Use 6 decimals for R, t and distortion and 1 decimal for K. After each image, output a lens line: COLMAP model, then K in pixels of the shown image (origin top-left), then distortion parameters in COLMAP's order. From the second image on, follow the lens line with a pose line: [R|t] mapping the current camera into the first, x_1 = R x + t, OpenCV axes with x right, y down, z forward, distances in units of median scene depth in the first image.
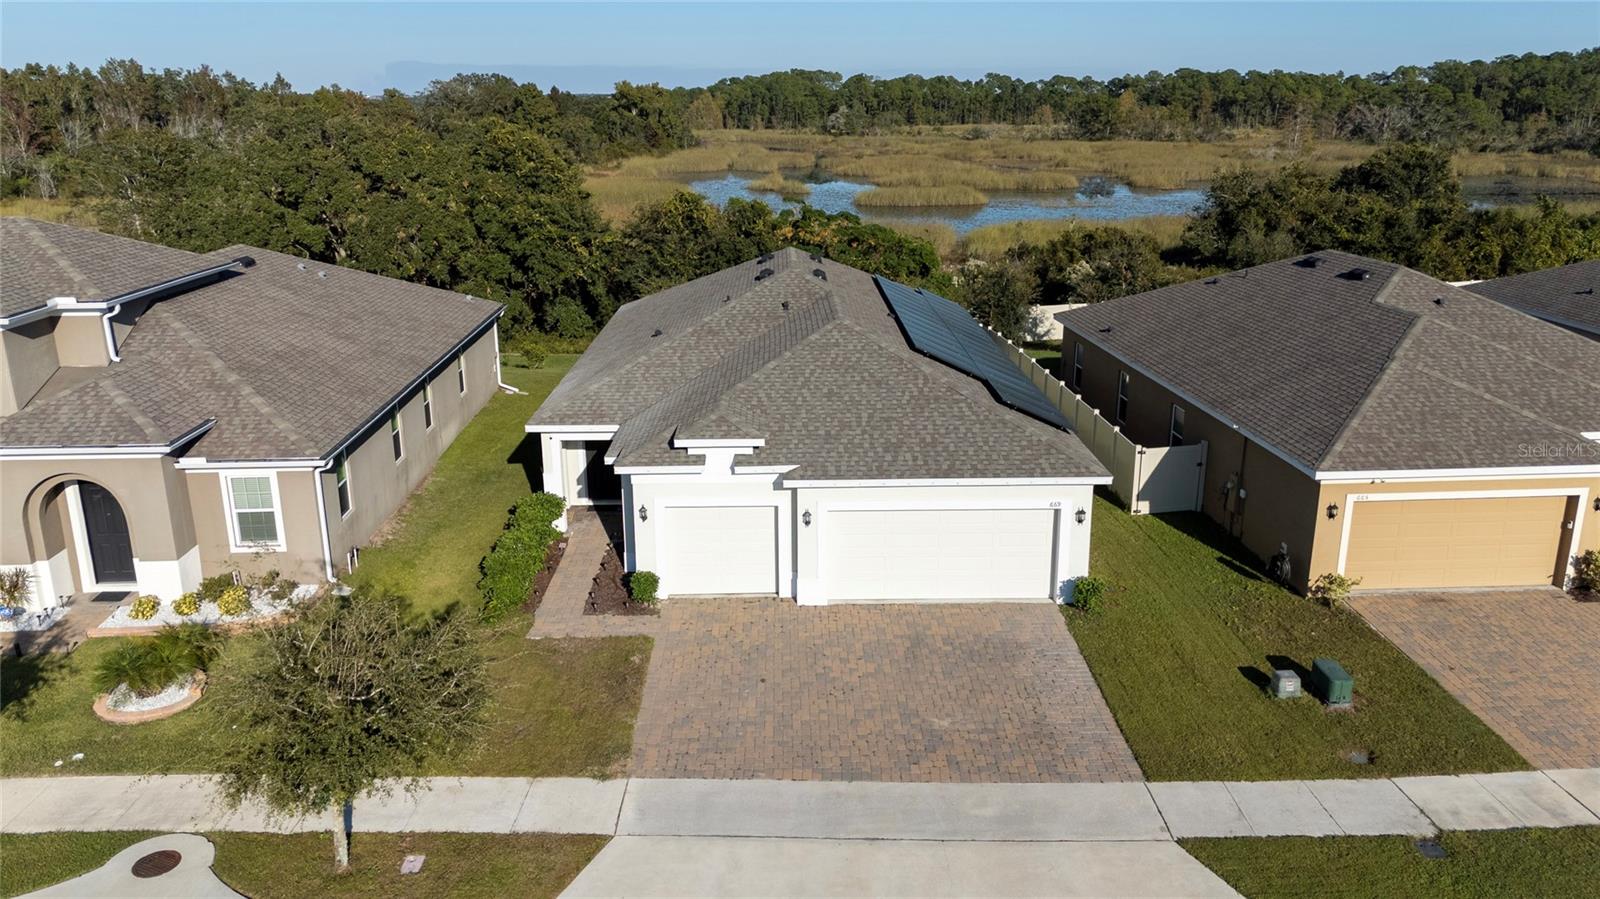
lens RADIAL K [[1188.5, 0, 804.5], [0, 1188.5, 458.5], [0, 0, 1]] dist [0.059839, -0.048164]
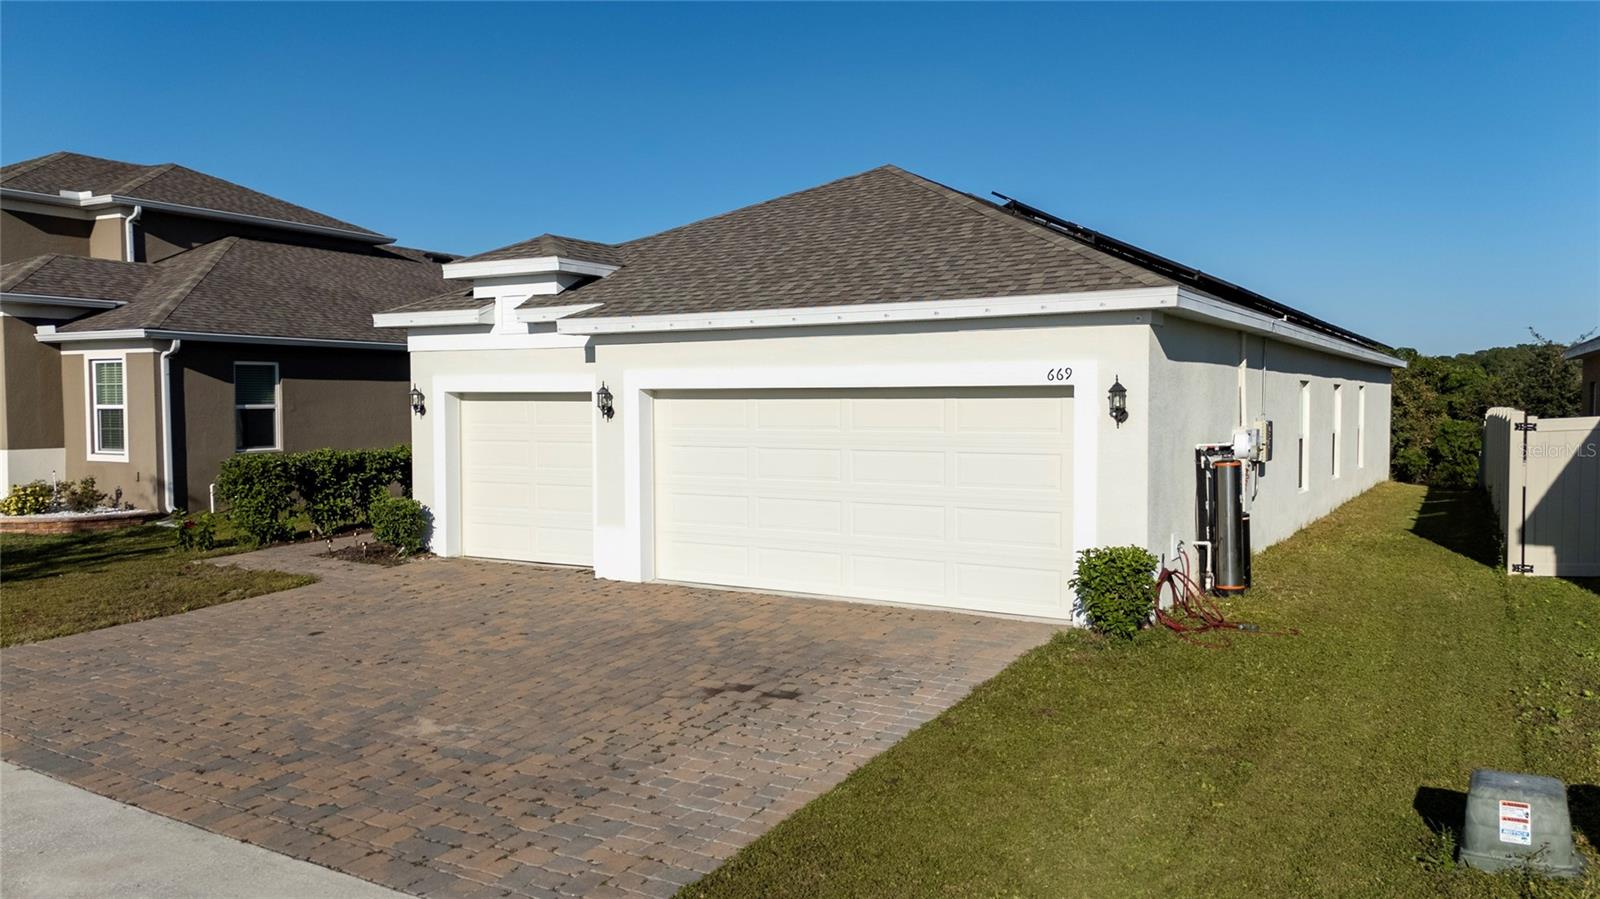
lens RADIAL K [[1188.5, 0, 803.9], [0, 1188.5, 446.9], [0, 0, 1]] dist [0.059839, -0.048164]
pose [[0.846109, 0.024207, -0.532460, 0.348225], [-0.156757, 0.966090, -0.205175, 0.159874], [0.509438, 0.257067, 0.821212, 0.592406]]
